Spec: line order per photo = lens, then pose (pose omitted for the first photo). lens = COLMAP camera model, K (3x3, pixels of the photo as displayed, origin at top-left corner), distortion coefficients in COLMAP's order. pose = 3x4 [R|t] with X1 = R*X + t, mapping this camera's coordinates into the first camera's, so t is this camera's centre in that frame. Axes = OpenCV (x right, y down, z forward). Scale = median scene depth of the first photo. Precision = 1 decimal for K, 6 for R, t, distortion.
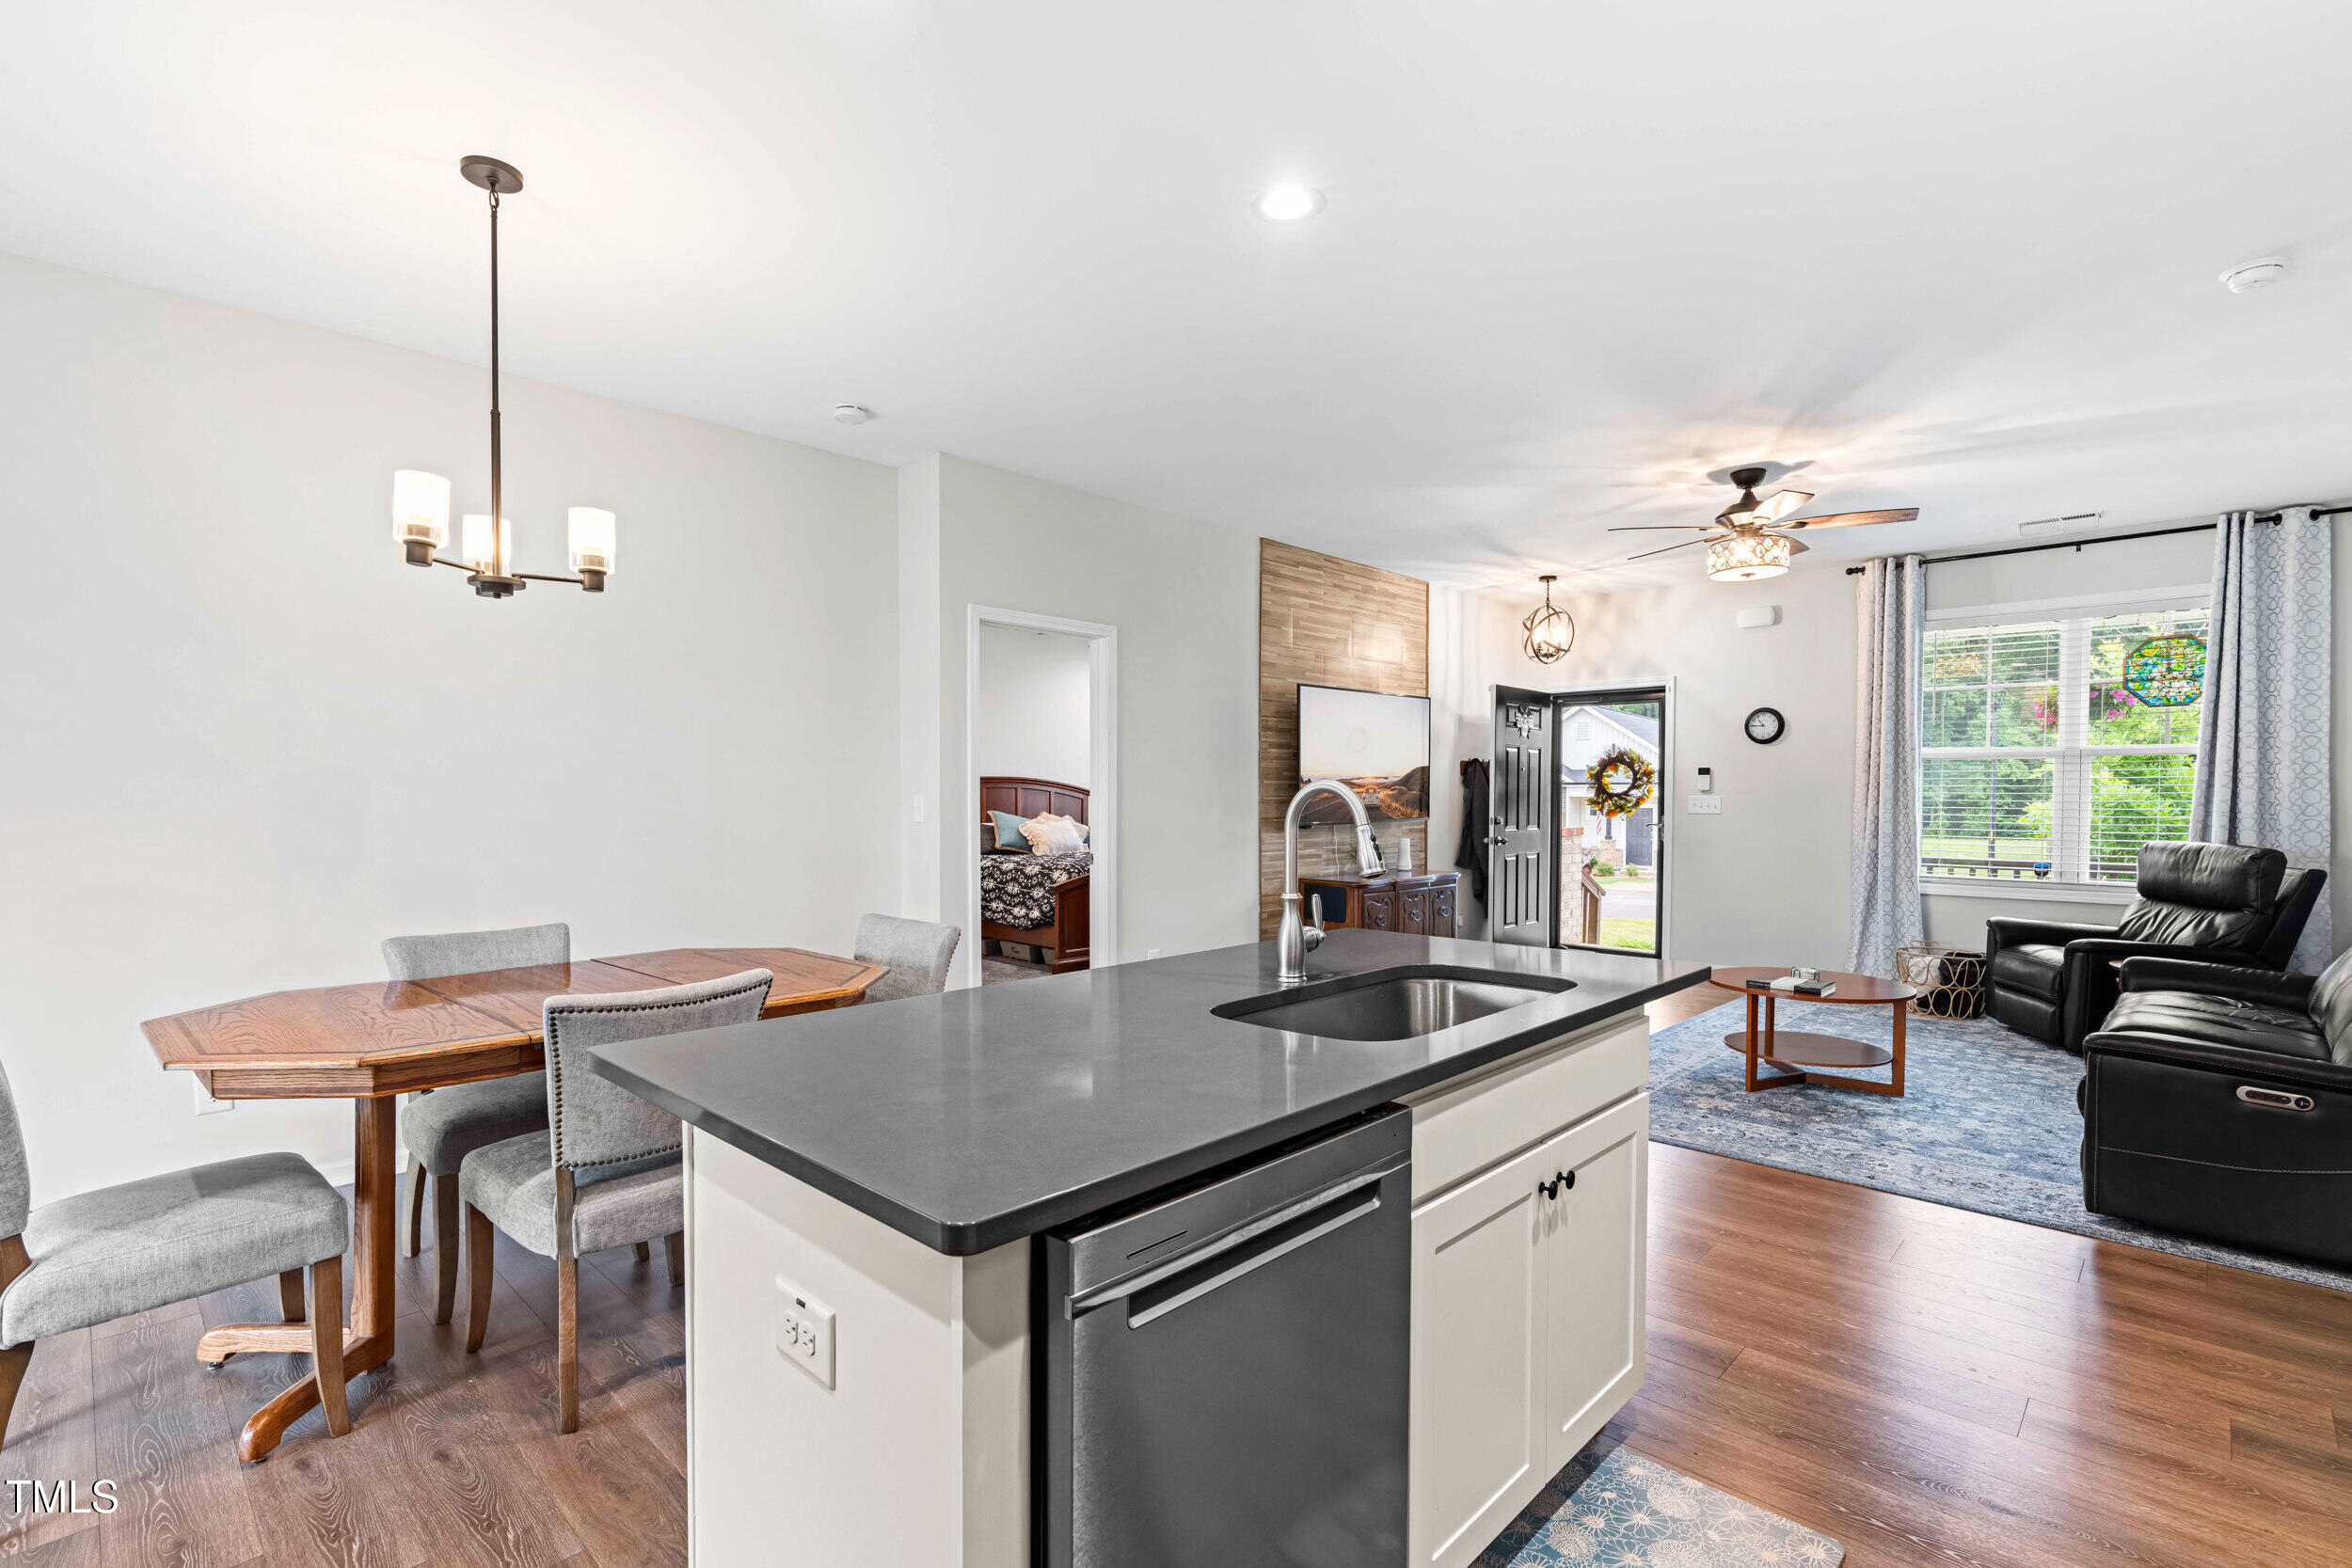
lens RADIAL K [[1079.3, 0, 1184.4], [0, 1079.3, 822.4], [0, 0, 1]] dist [-0.003052, -0.000867]
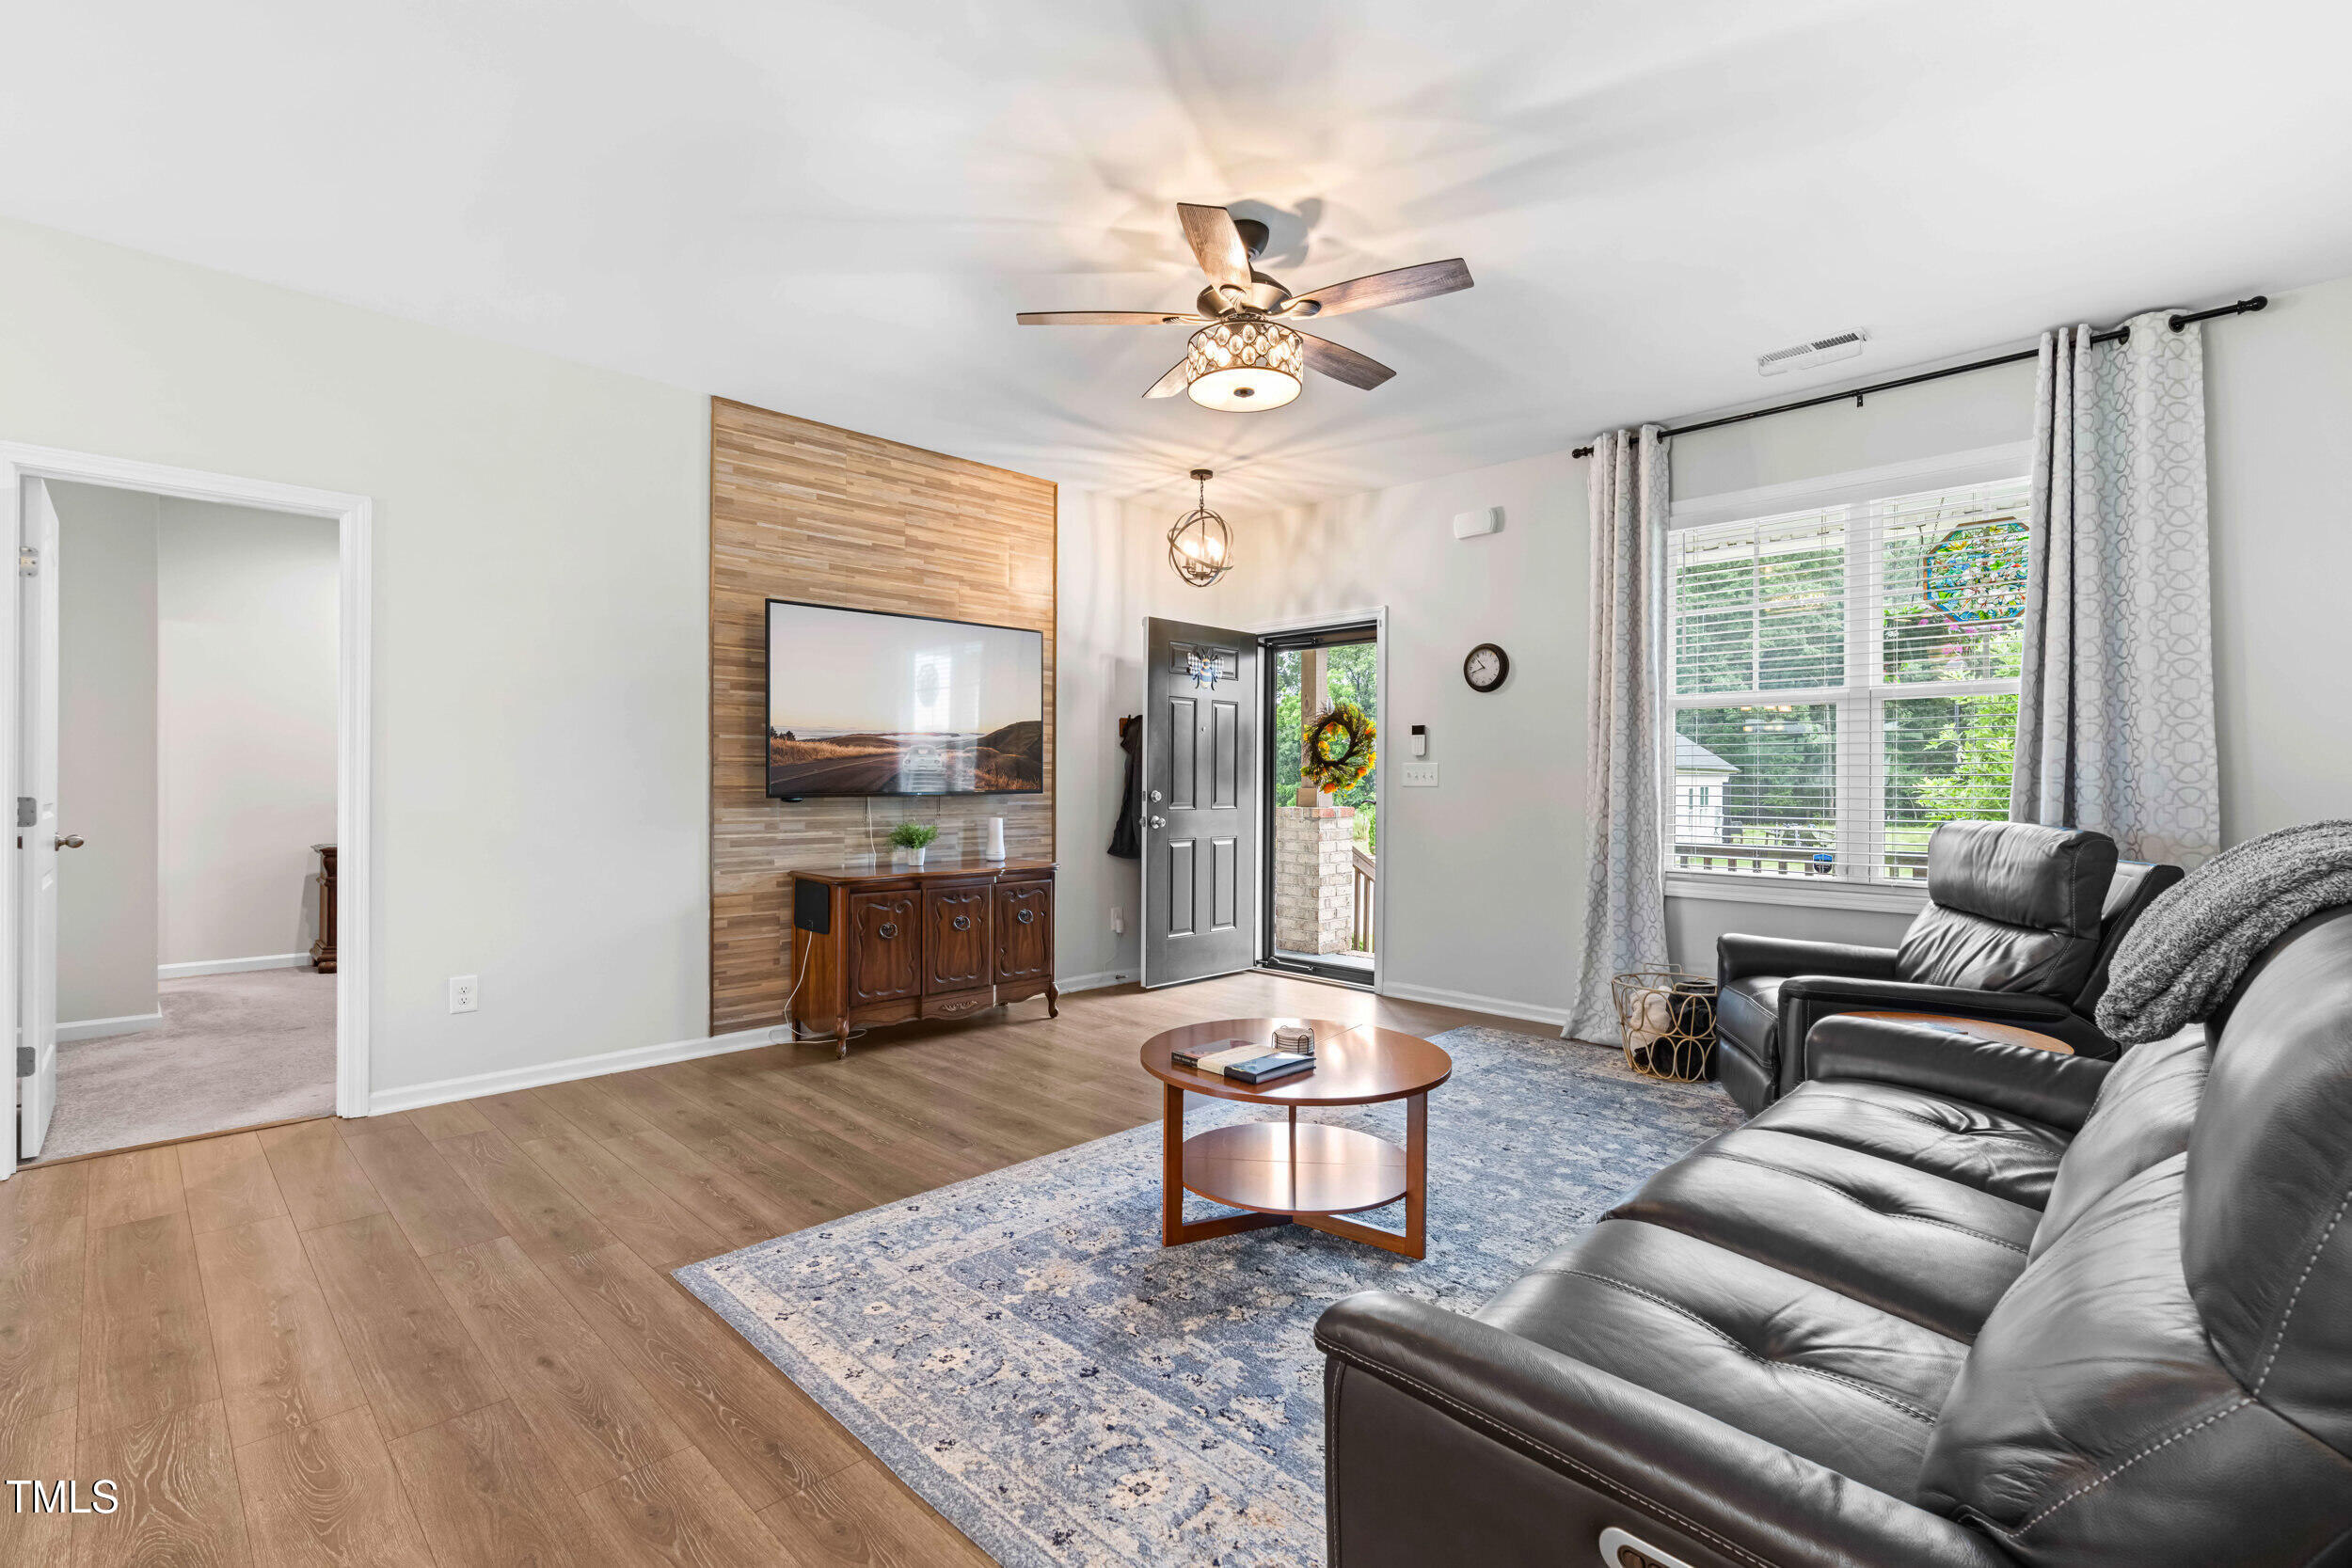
lens RADIAL K [[1068.5, 0, 1179.7], [0, 1068.5, 776.1], [0, 0, 1]] dist [-0.006098, 0.000542]
pose [[0.999878, 0.001770, -0.015541, 0.409537], [-0.002270, 0.999478, -0.032234, 0.011525], [0.015476, 0.032265, 0.999360, 0.316483]]
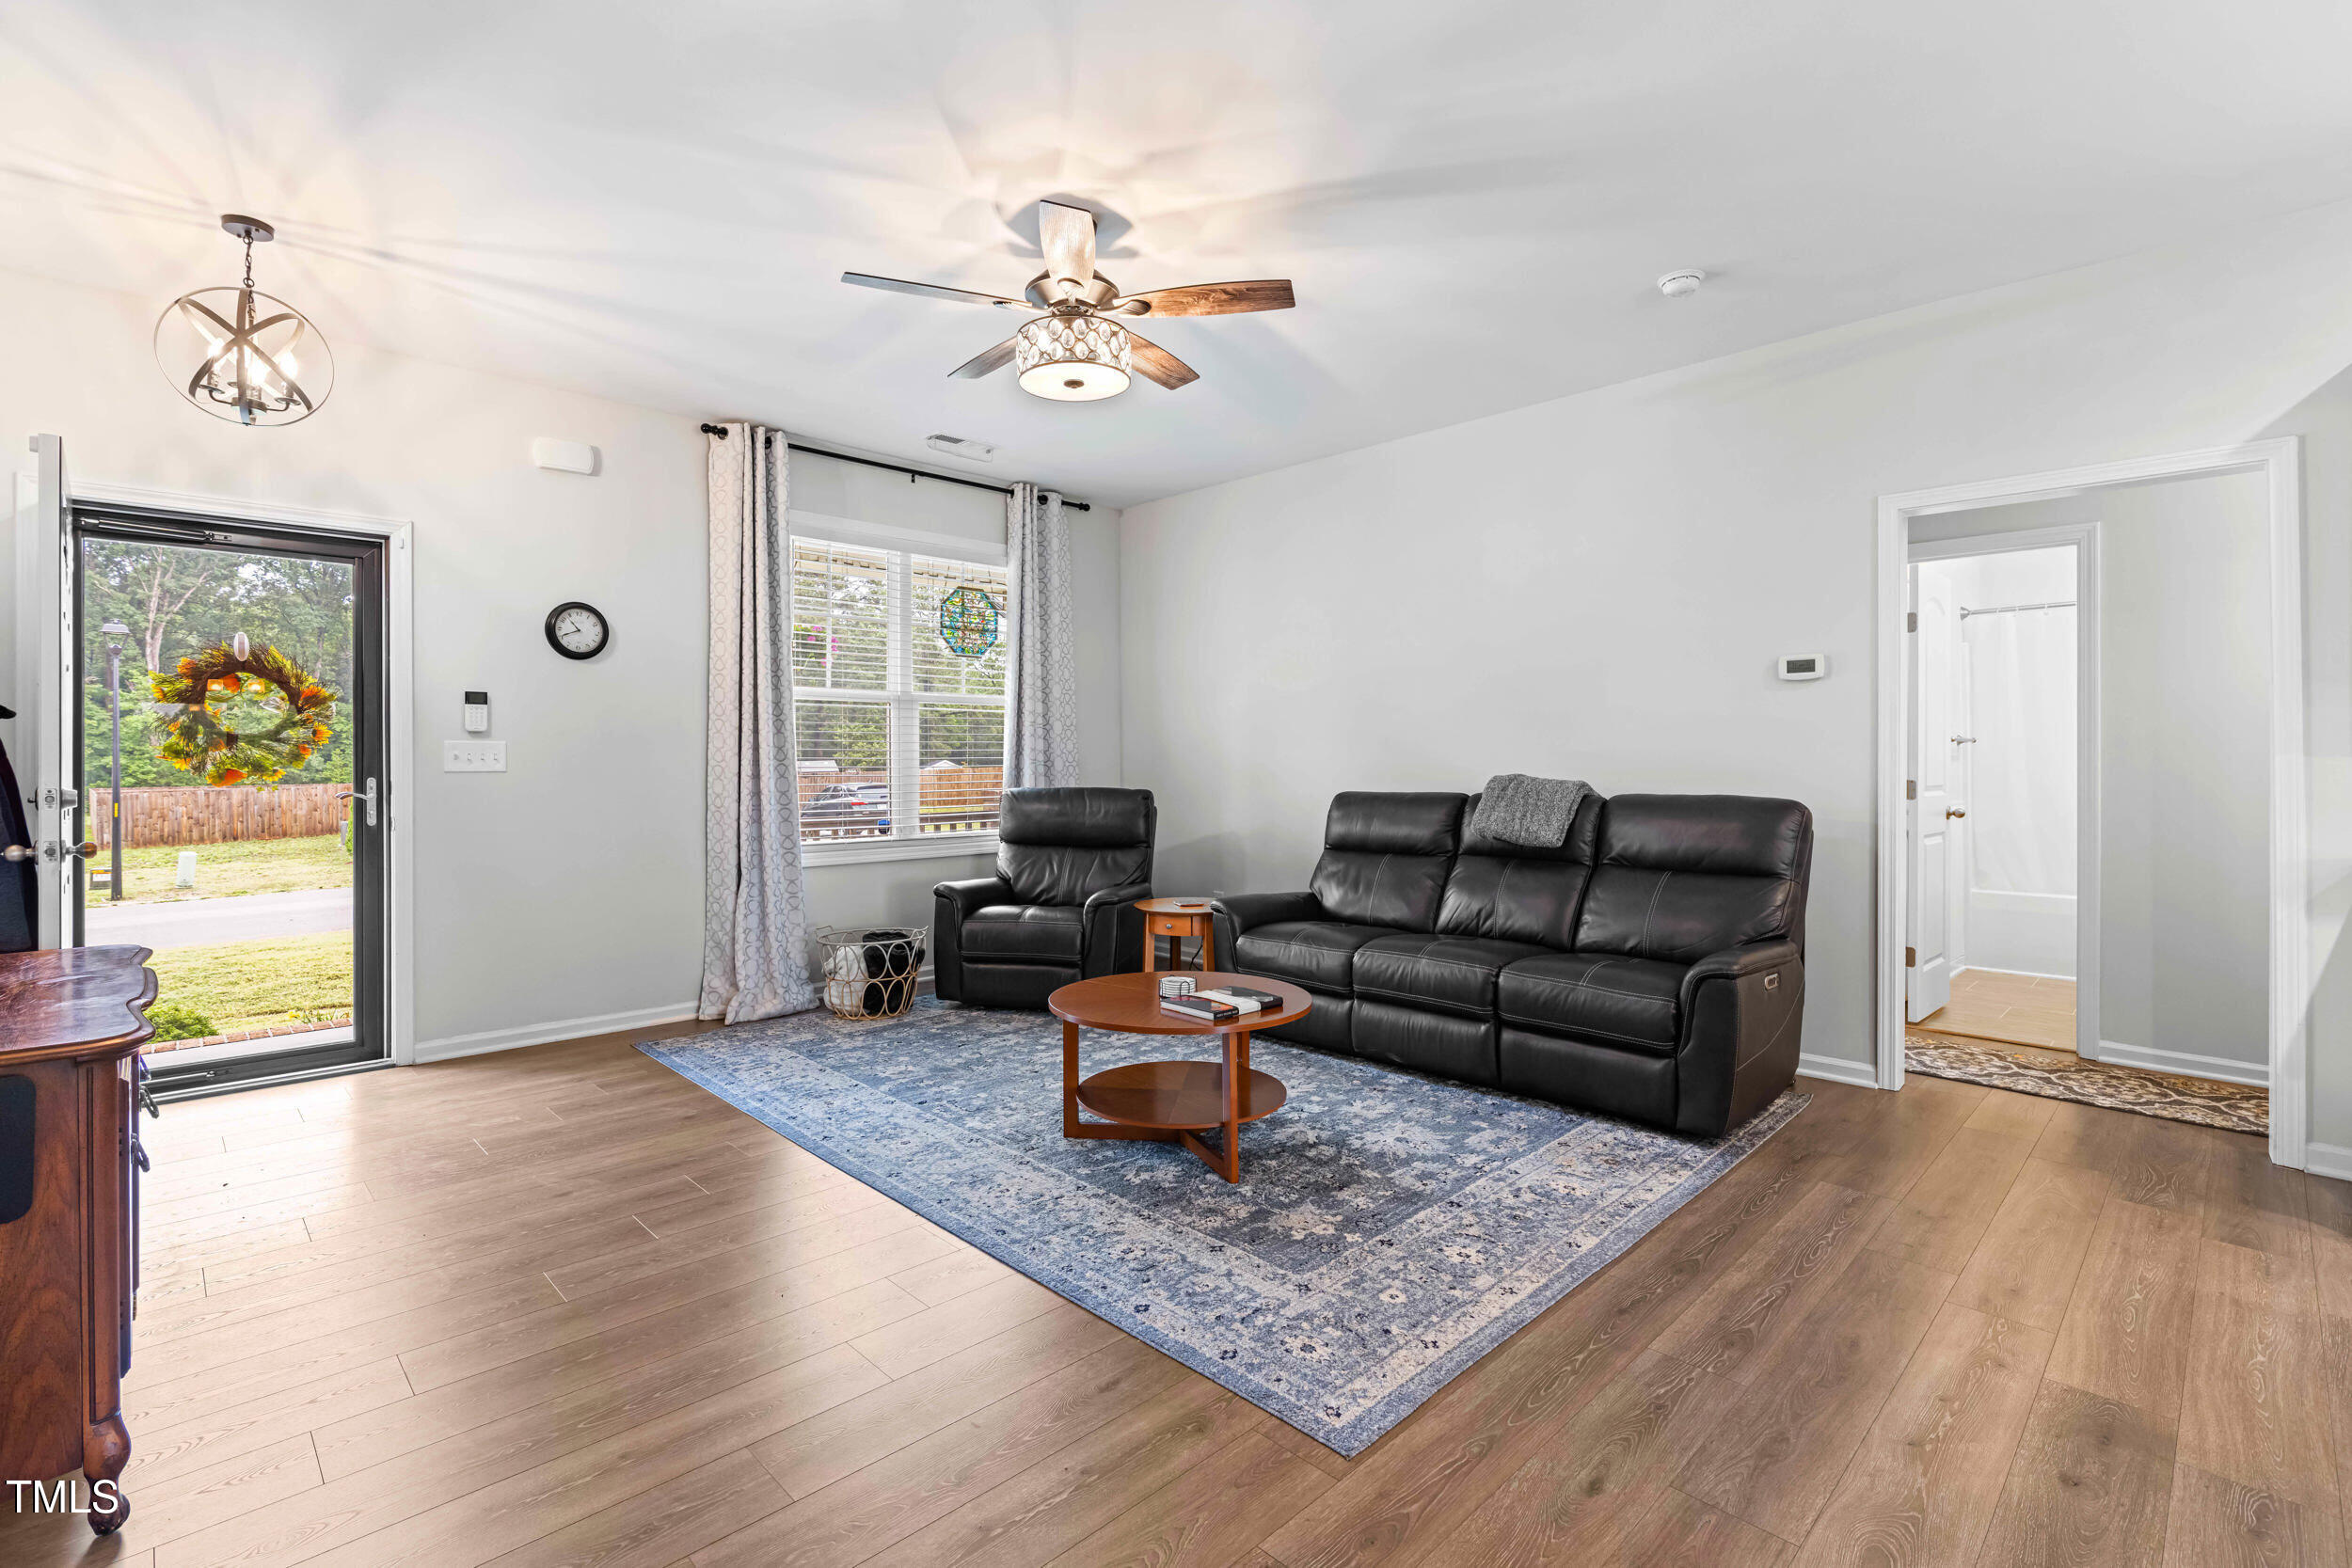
lens RADIAL K [[1062.8, 0, 1183.1], [0, 1062.8, 758.0], [0, 0, 1]] dist [-0.003409, -0.000004]
pose [[0.030655, 0.000864, 0.999530, -0.088156], [0.030148, 0.999544, -0.001789, -0.004118], [-0.999075, 0.030189, 0.030615, 0.762049]]
